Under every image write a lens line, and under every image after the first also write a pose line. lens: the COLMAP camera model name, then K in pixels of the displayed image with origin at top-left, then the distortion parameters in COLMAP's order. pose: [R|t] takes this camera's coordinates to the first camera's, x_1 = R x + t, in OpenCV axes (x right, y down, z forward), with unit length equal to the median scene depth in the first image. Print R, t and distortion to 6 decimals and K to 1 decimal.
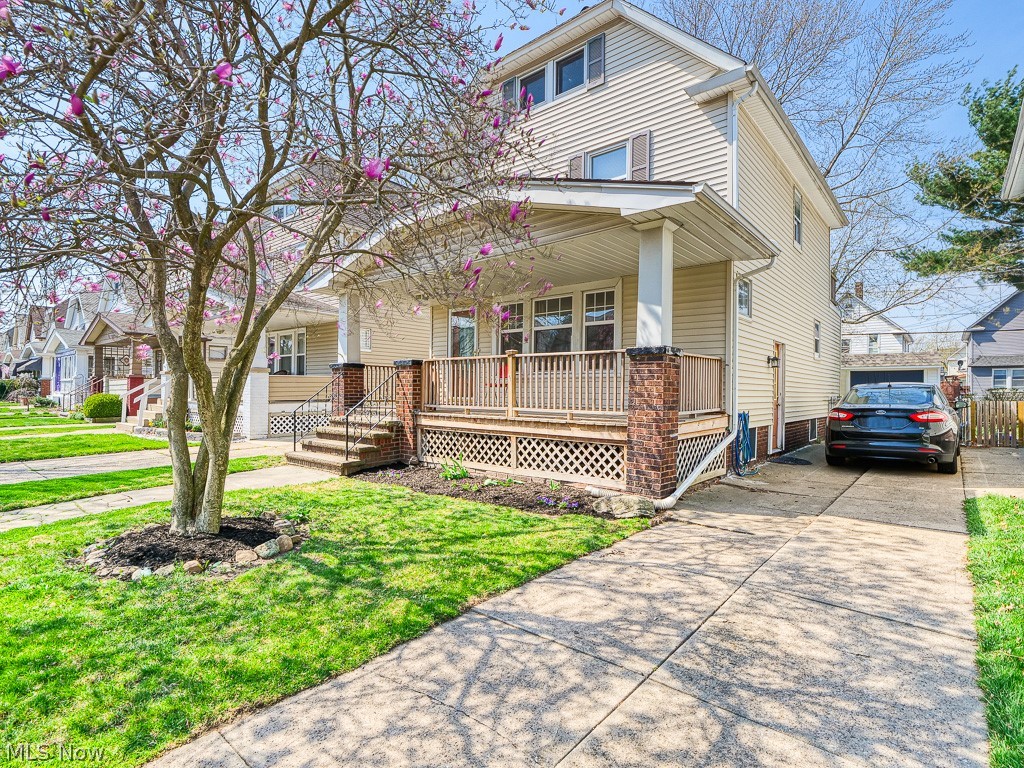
lens RADIAL K [[507.9, 0, 510.5], [0, 507.9, 384.4], [0, 0, 1]] dist [-0.010923, -0.000127]
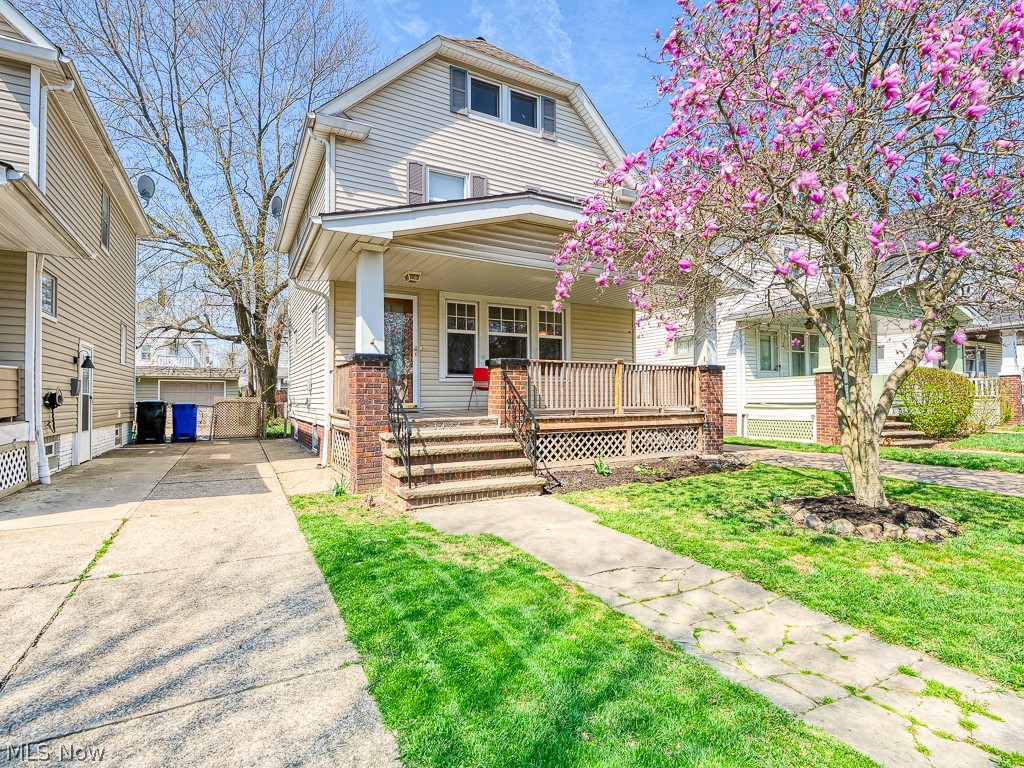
lens RADIAL K [[507.9, 0, 508.8], [0, 507.9, 391.1], [0, 0, 1]] dist [-0.010923, -0.000127]
pose [[0.367727, 0.006532, 0.929911, -1.154588], [0.002094, 0.999967, -0.007852, 0.017669], [-0.929932, 0.004835, 0.367701, 0.771605]]
